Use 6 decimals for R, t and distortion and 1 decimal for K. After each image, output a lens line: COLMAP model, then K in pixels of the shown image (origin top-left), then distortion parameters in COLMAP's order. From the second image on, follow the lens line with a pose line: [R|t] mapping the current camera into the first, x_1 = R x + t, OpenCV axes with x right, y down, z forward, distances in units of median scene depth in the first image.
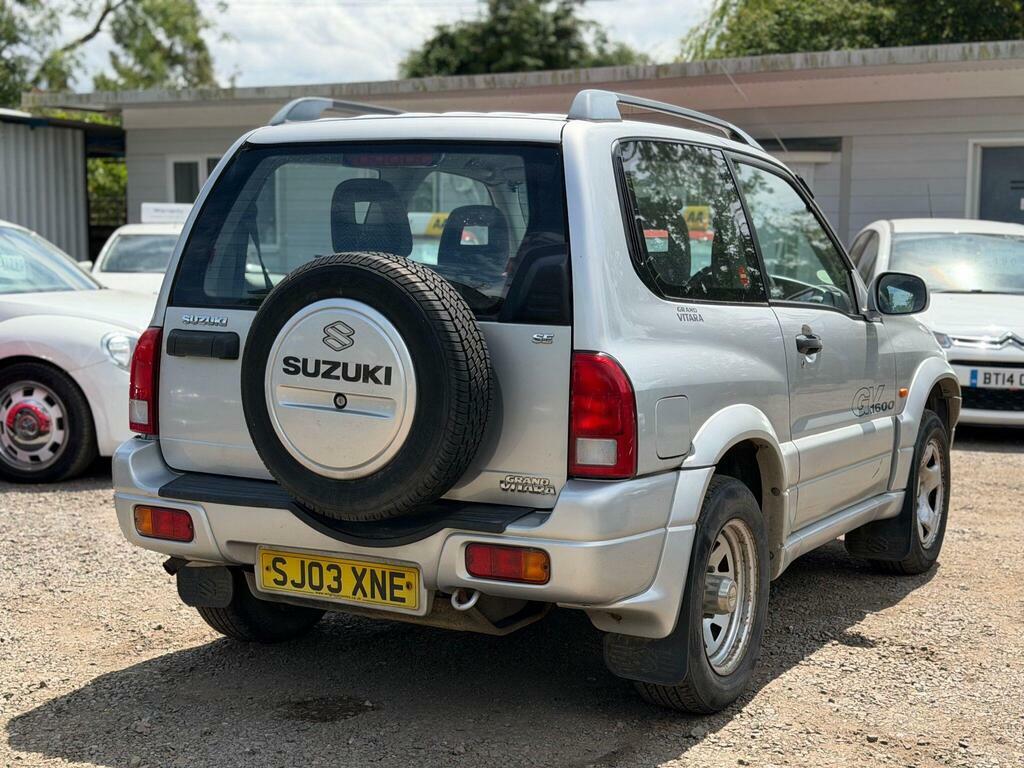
lens RADIAL K [[1589.7, 0, 507.5], [0, 1589.7, 390.1], [0, 0, 1]] dist [0.099012, 0.000000]
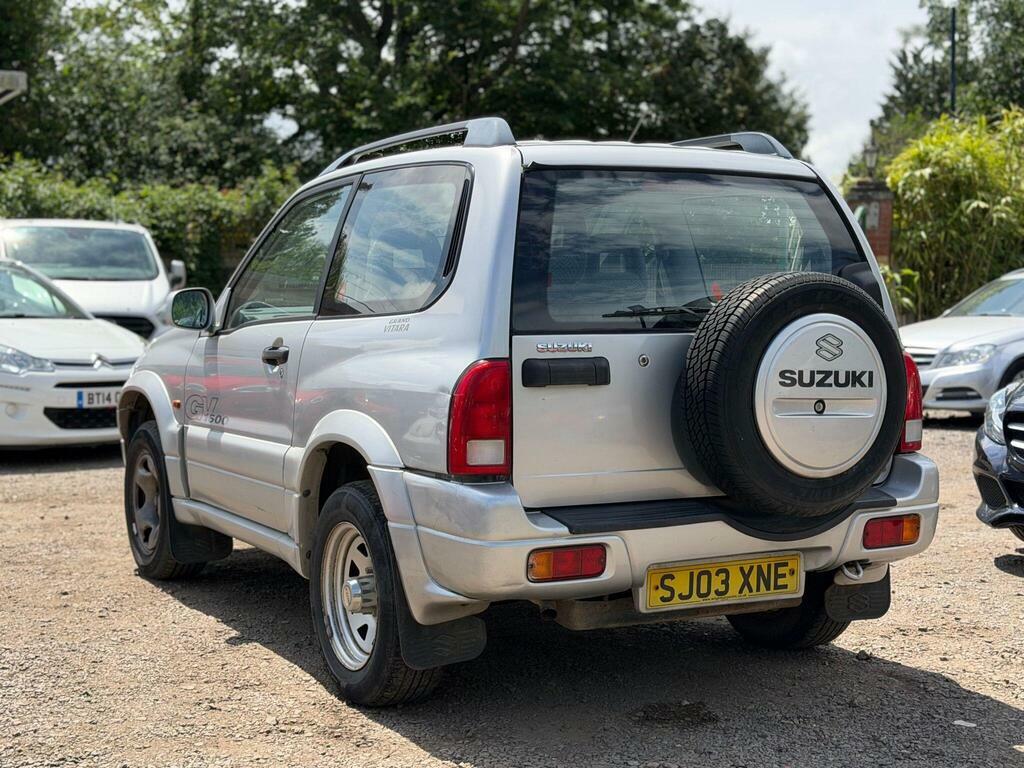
lens RADIAL K [[1589.7, 0, 508.8], [0, 1589.7, 385.0], [0, 0, 1]] dist [0.099012, 0.000000]
pose [[0.547774, -0.067563, 0.833894, -1.073422], [0.084144, 0.996129, 0.025435, -0.051080], [-0.832384, 0.056235, 0.551339, 0.536933]]
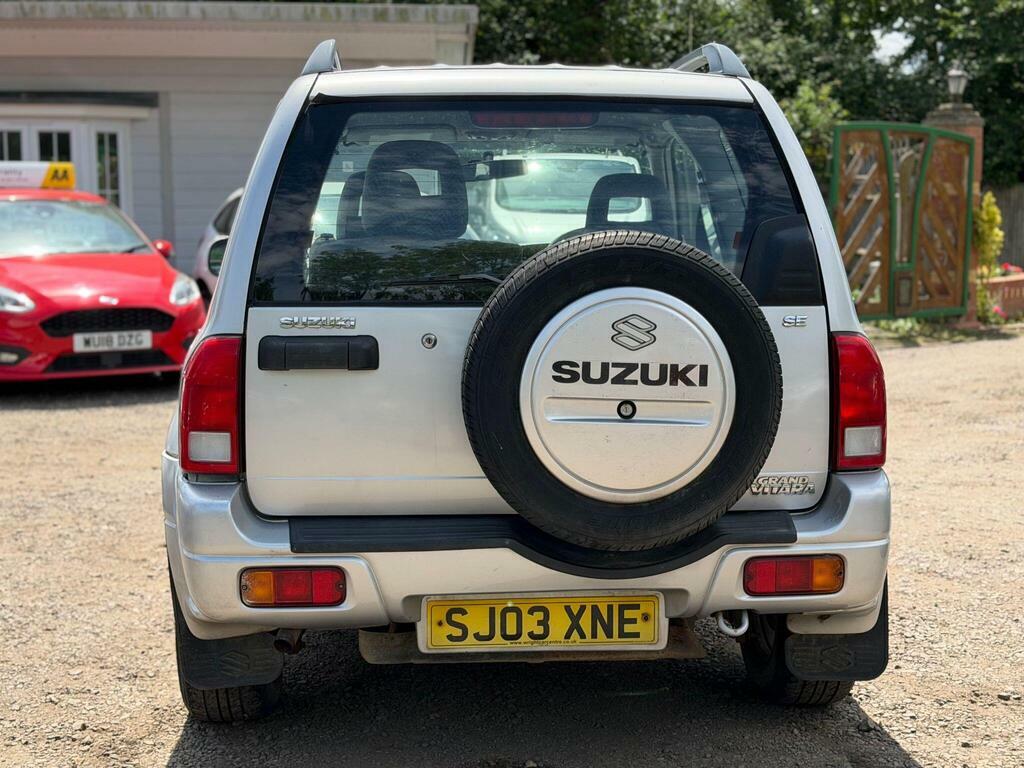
lens RADIAL K [[1589.7, 0, 514.0], [0, 1589.7, 388.2], [0, 0, 1]] dist [0.099012, 0.000000]
pose [[0.840207, -0.077945, 0.536635, -0.566140], [0.064136, 0.996954, 0.044388, -0.042685], [-0.538460, -0.002878, 0.842646, 0.309675]]
